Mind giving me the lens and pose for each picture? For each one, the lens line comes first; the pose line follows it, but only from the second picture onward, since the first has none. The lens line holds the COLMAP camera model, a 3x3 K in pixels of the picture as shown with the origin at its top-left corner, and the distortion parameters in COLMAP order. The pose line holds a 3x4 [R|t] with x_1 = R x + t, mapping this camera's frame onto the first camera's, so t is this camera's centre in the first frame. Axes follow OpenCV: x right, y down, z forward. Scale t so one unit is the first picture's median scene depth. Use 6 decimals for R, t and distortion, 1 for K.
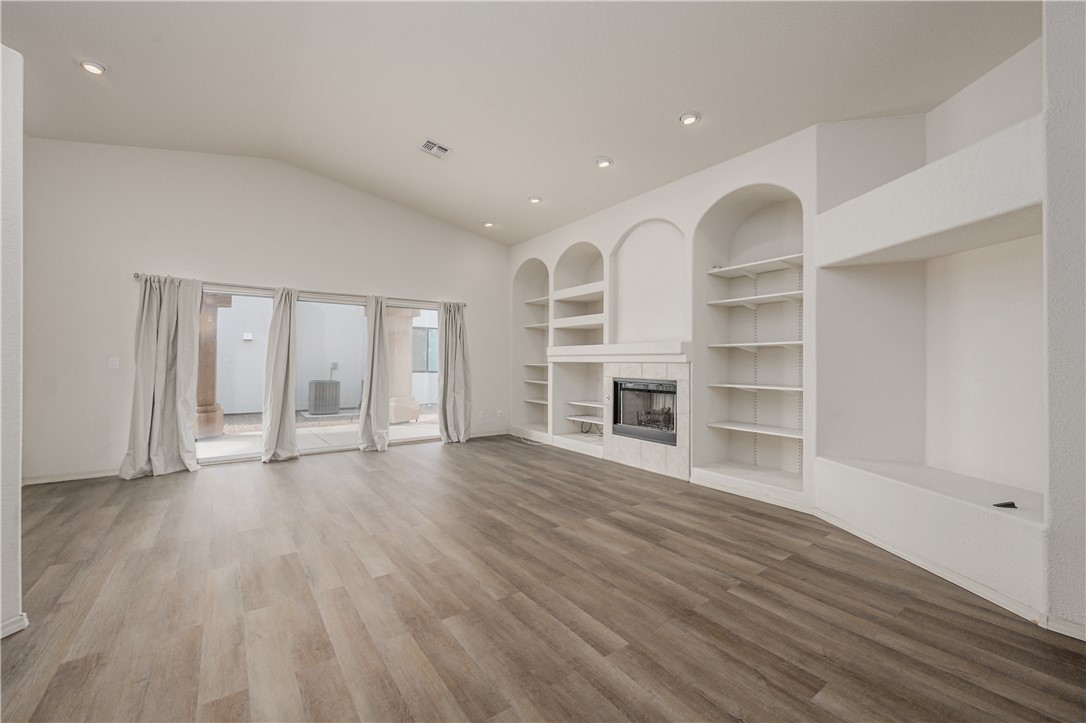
lens RADIAL K [[438.1, 0, 543.3], [0, 438.1, 358.9], [0, 0, 1]] dist [-0.002566, -0.000239]
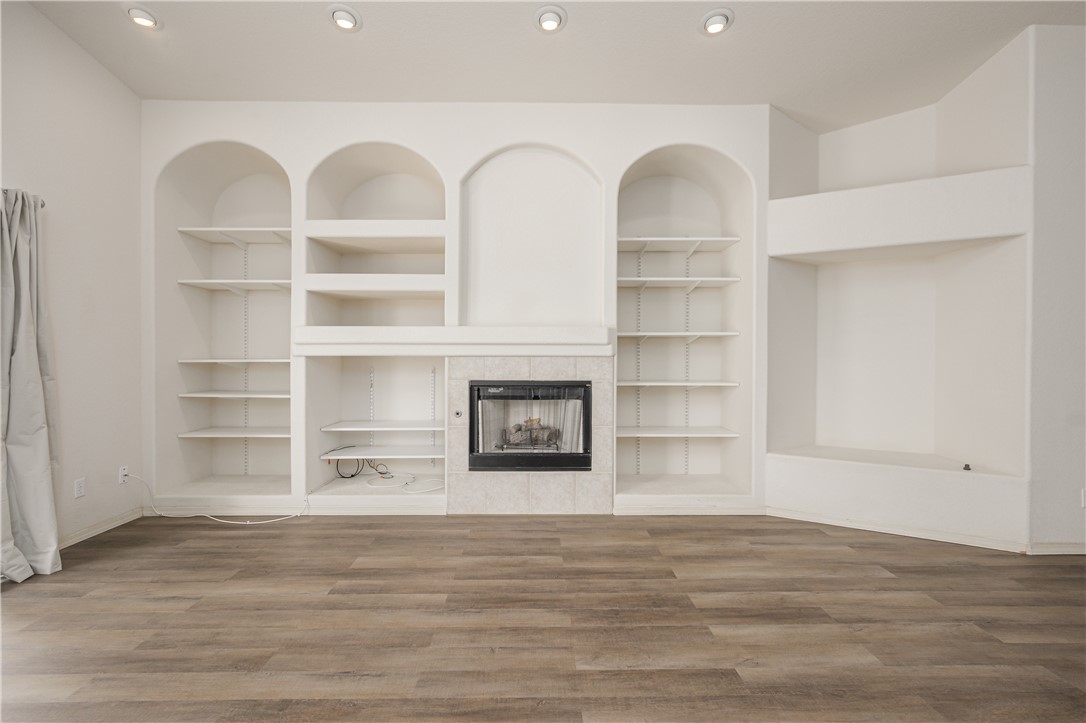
lens RADIAL K [[486.7, 0, 541.1], [0, 486.7, 361.1], [0, 0, 1]] dist [-0.000424, -0.000086]
pose [[0.573659, -0.017675, 0.818903, -0.494726], [-0.003651, 0.999702, 0.024135, -0.002531], [-0.819086, -0.016835, 0.573424, 0.748073]]
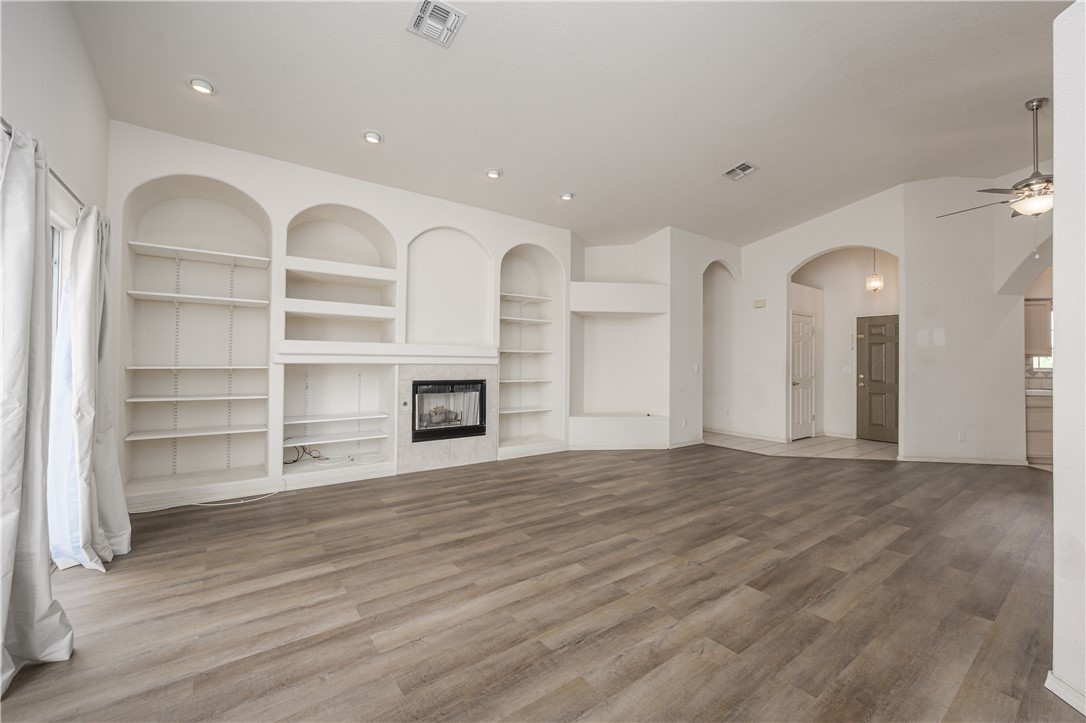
lens RADIAL K [[438.1, 0, 540.8], [0, 438.1, 360.7], [0, 0, 1]] dist [-0.002566, -0.000239]
pose [[-0.008788, -0.000527, 0.999961, -1.075899], [-0.013897, 0.999903, 0.000405, -0.003757], [-0.999865, -0.013892, -0.008795, 1.062983]]
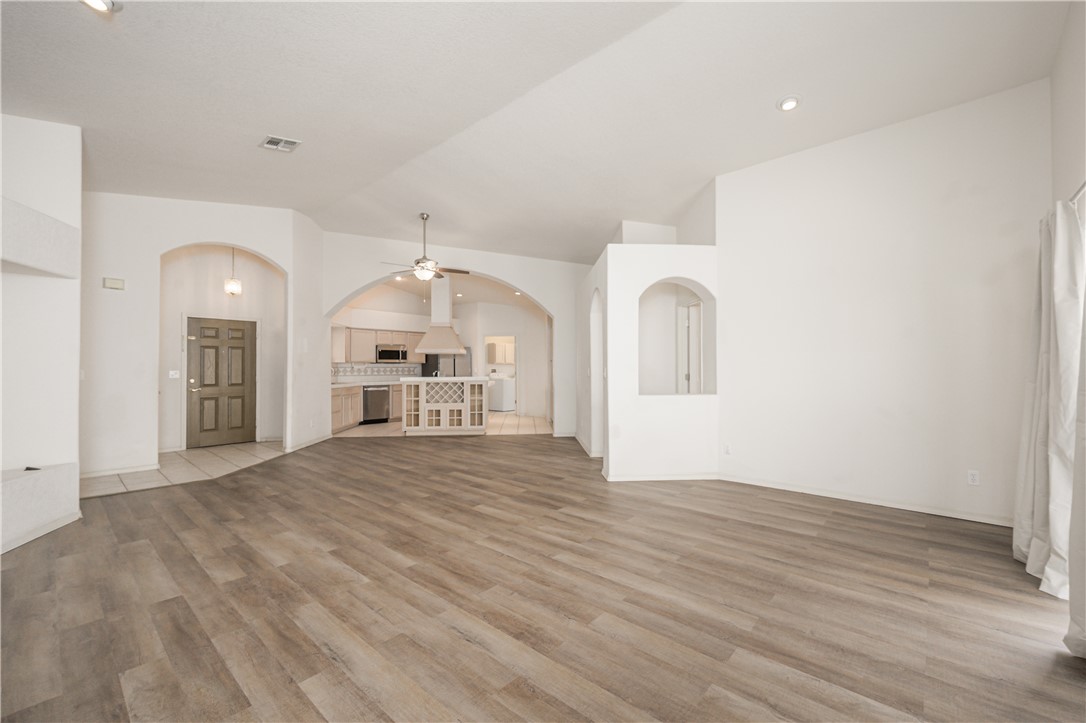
lens RADIAL K [[438.1, 0, 557.7], [0, 438.1, 365.1], [0, 0, 1]] dist [-0.002566, -0.000239]
pose [[-0.972462, -0.004455, -0.233018, -0.184698], [-0.001406, 0.999911, -0.013251, 0.004686], [0.233056, -0.012558, -0.972382, 1.740063]]
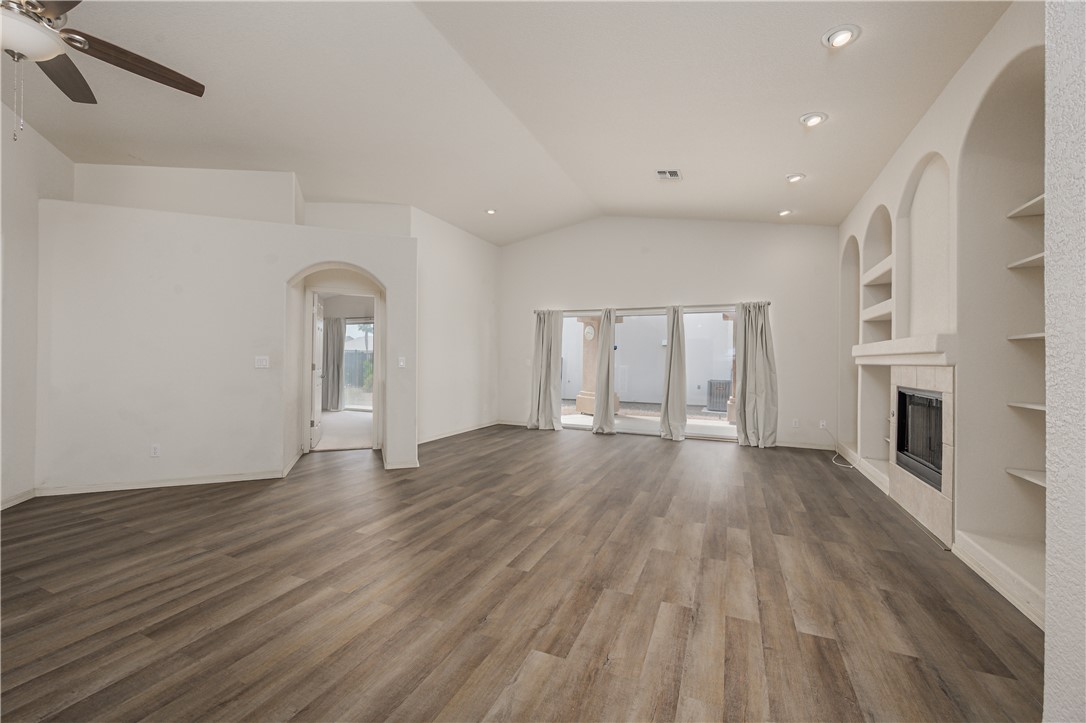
lens RADIAL K [[438.1, 0, 539.8], [0, 438.1, 359.6], [0, 0, 1]] dist [-0.002566, -0.000239]
pose [[0.504864, -0.000374, -0.863199, 0.694566], [-0.004439, 0.999986, -0.003029, 0.004925], [0.863188, 0.005361, 0.504855, 0.180198]]
